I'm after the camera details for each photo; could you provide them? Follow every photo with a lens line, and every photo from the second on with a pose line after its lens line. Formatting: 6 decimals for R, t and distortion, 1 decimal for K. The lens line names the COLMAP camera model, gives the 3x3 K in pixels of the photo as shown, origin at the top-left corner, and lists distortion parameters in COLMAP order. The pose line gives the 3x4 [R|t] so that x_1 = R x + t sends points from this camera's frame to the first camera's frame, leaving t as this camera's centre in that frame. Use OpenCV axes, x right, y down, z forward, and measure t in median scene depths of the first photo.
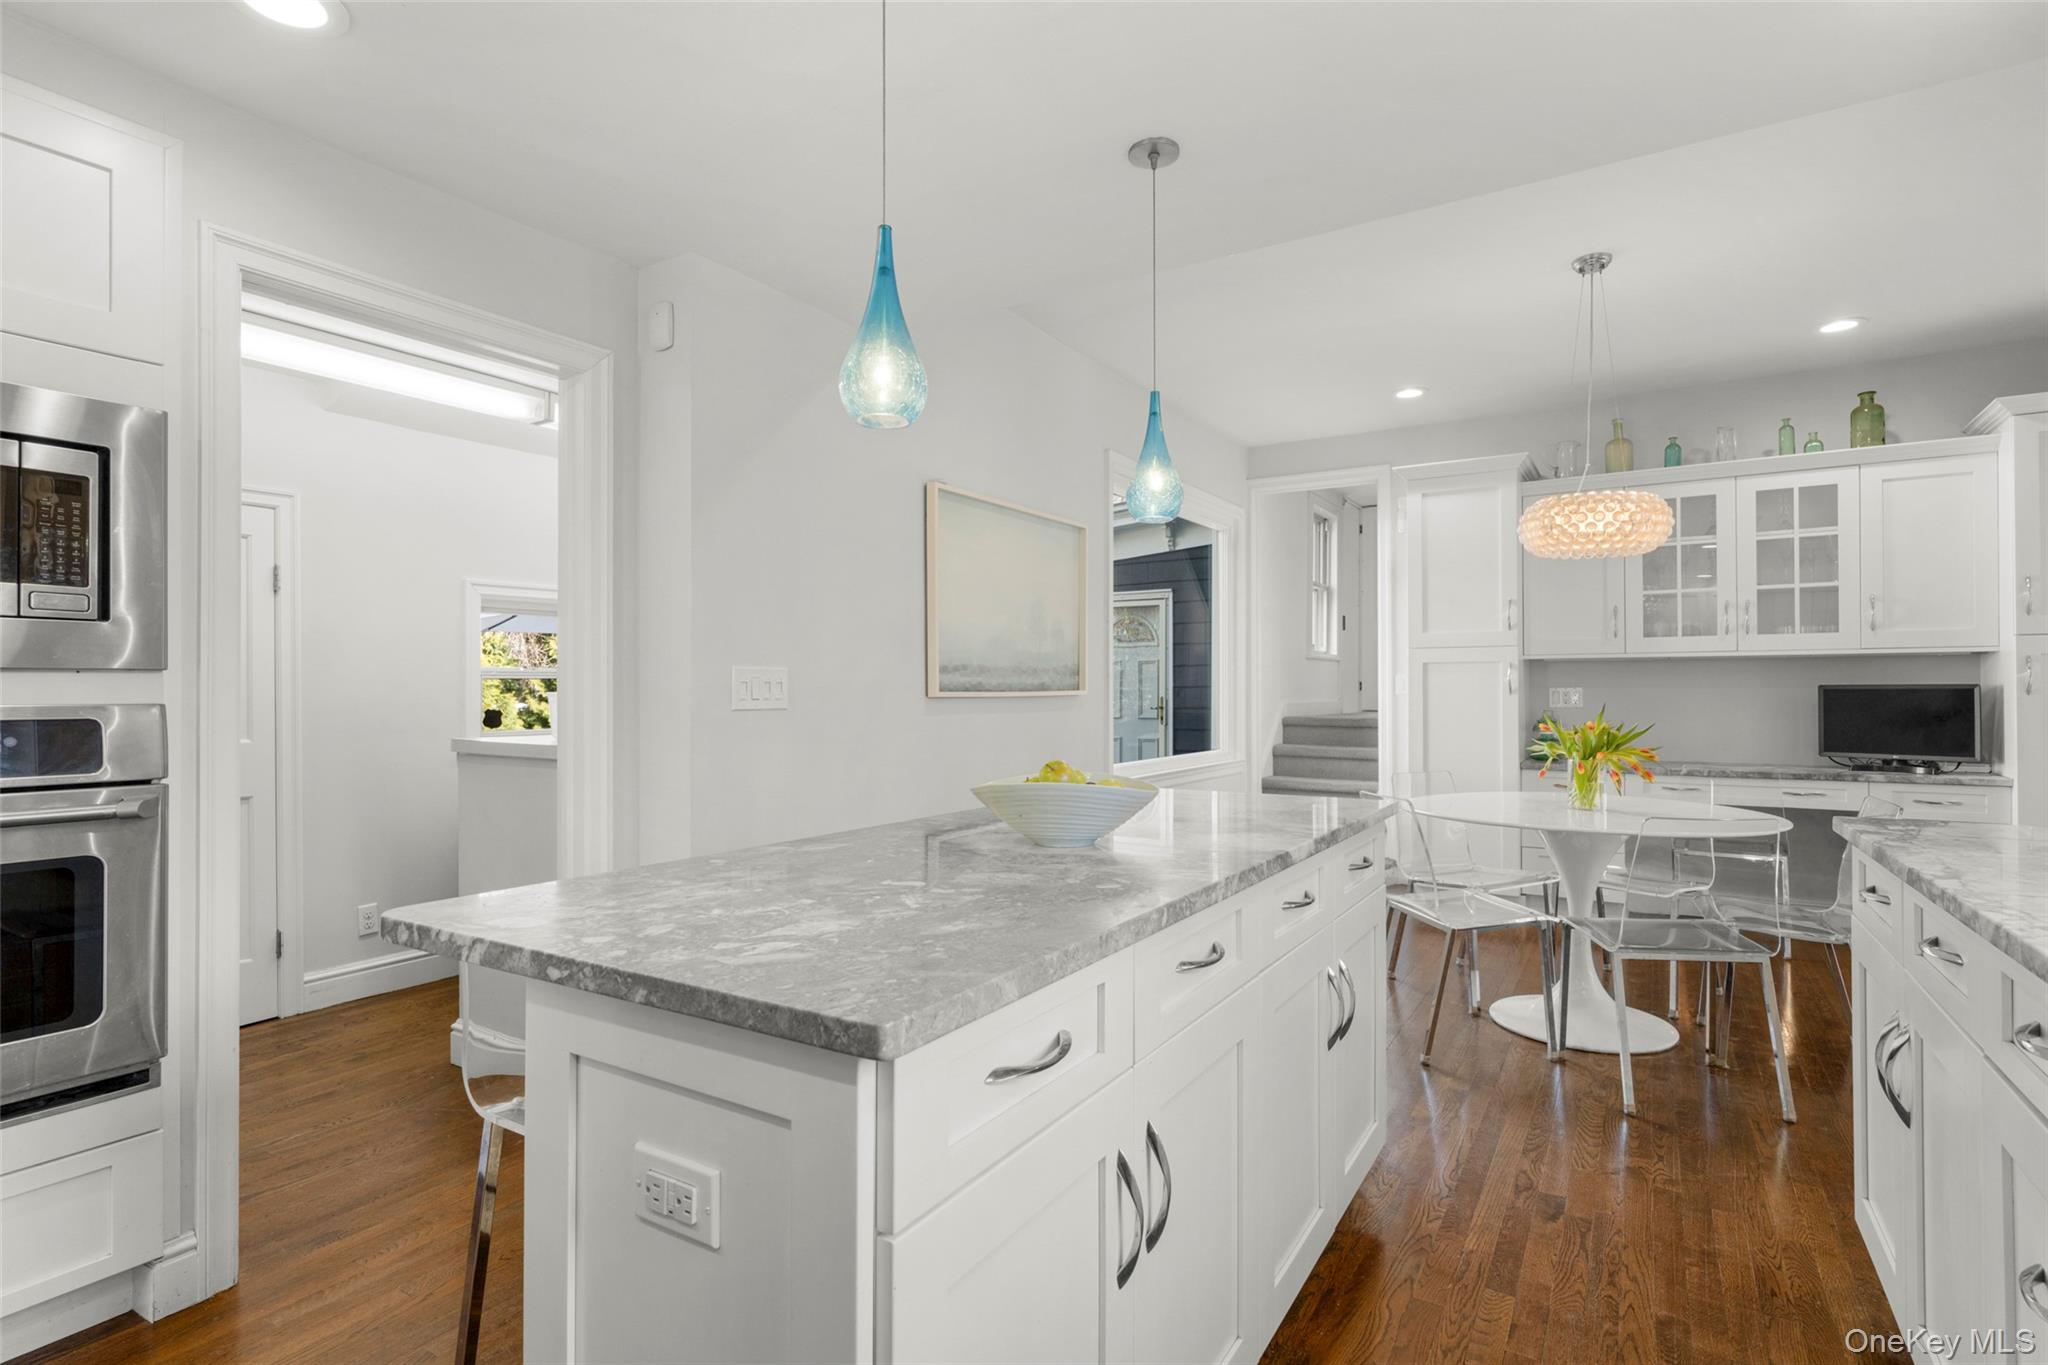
lens RADIAL K [[978.3, 0, 1070.5], [0, 978.3, 683.0], [0, 0, 1]] dist [0.025863, 0.000062]
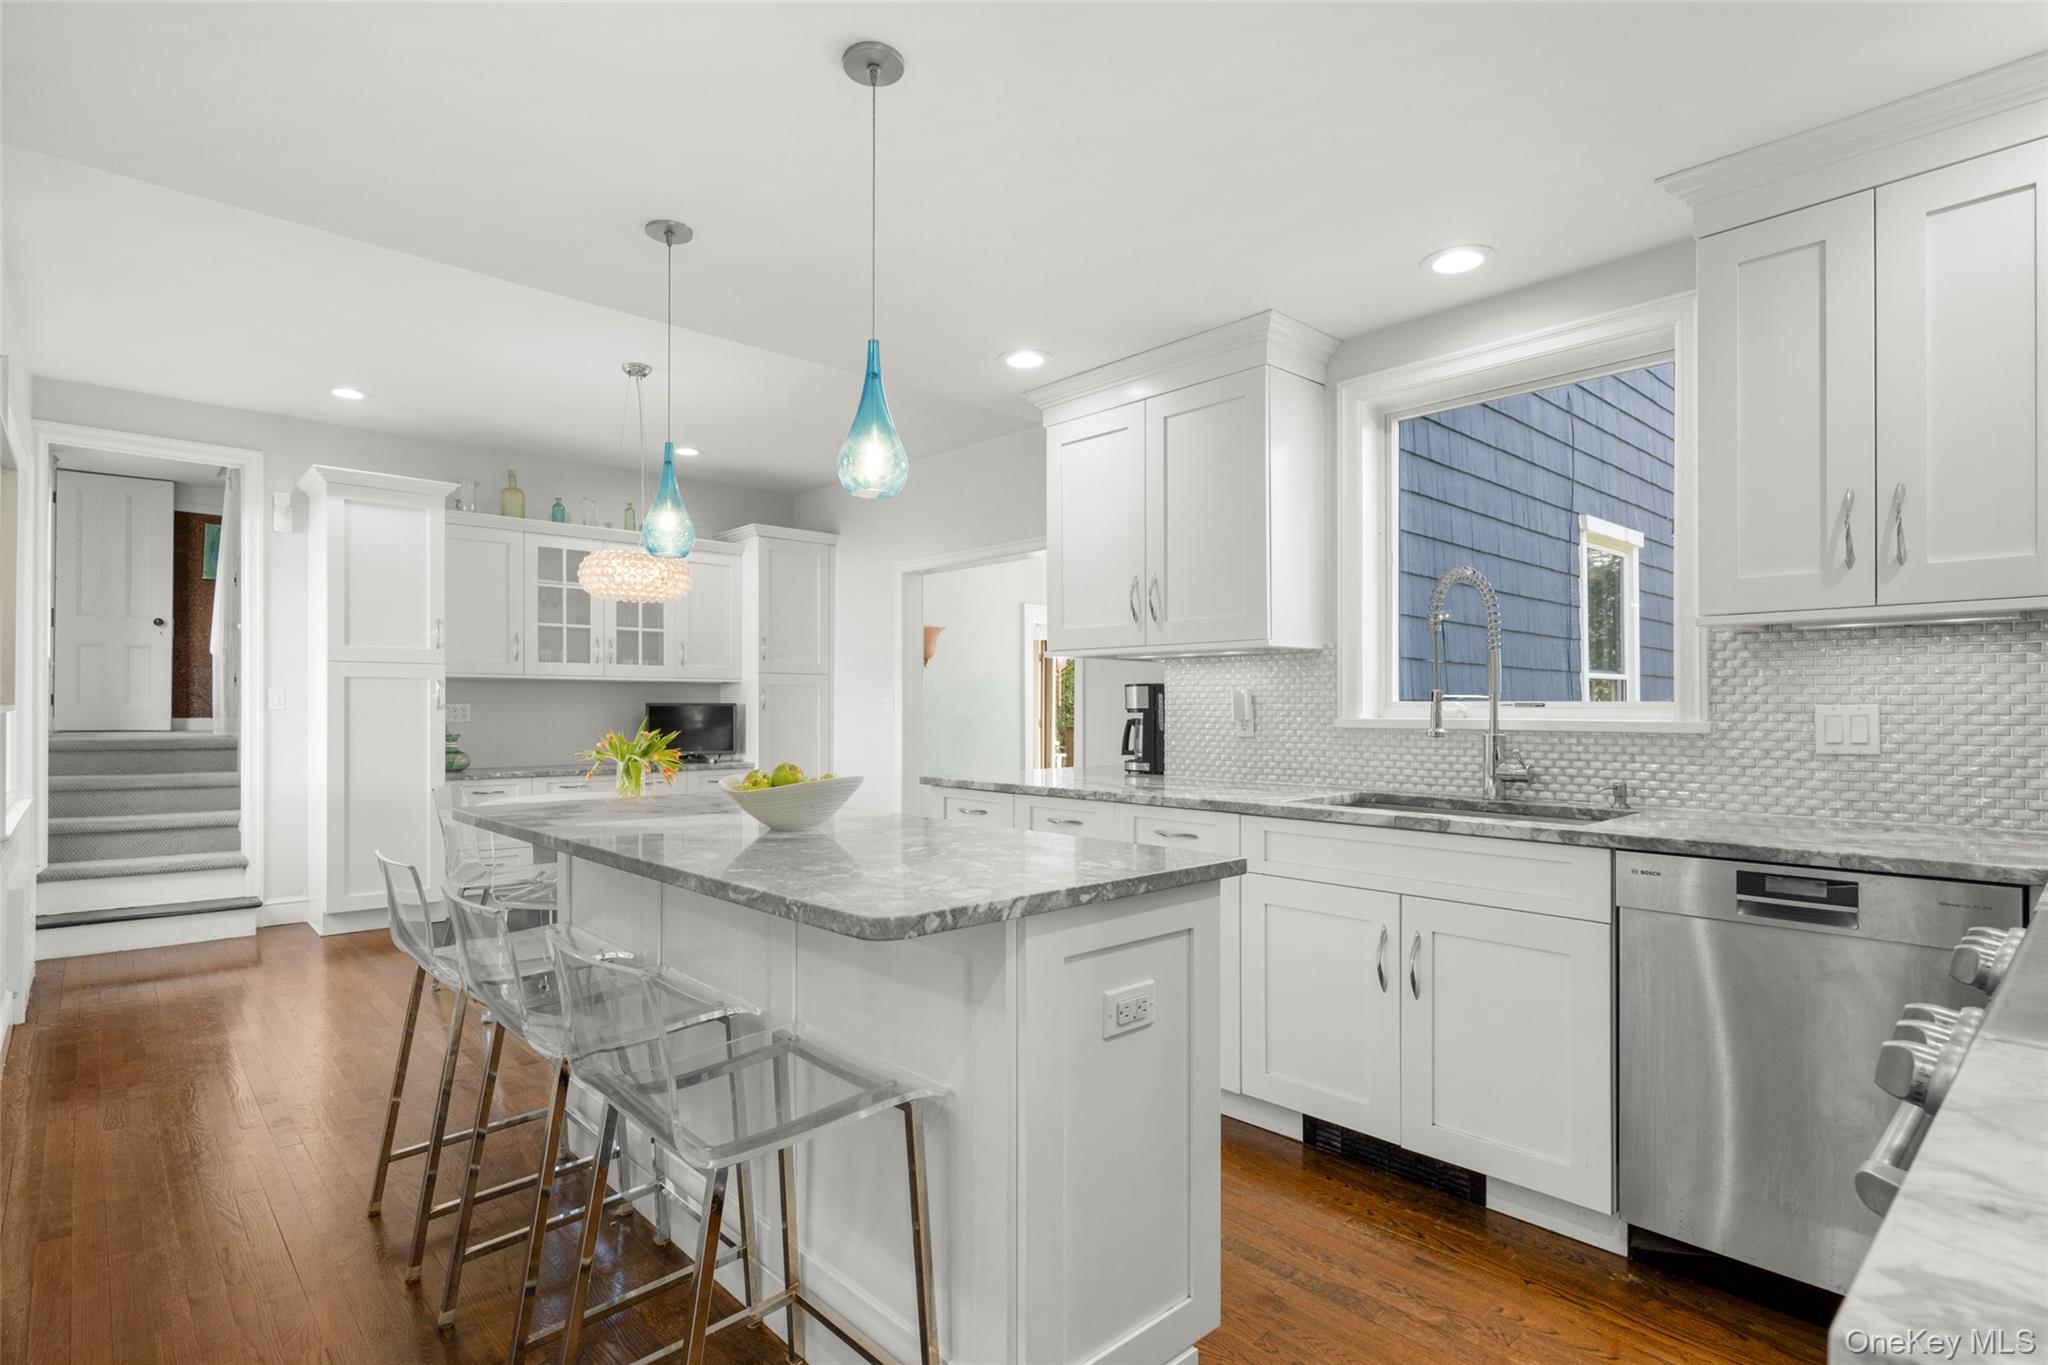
lens RADIAL K [[964.9, 0, 1010.5], [0, 964.9, 682.6], [0, 0, 1]] dist [-0.048278, 0.000164]
pose [[0.304379, 0.026346, 0.952186, -0.362506], [-0.009123, 0.999652, -0.024743, 0.001905], [-0.952507, -0.001155, 0.304514, 0.126052]]
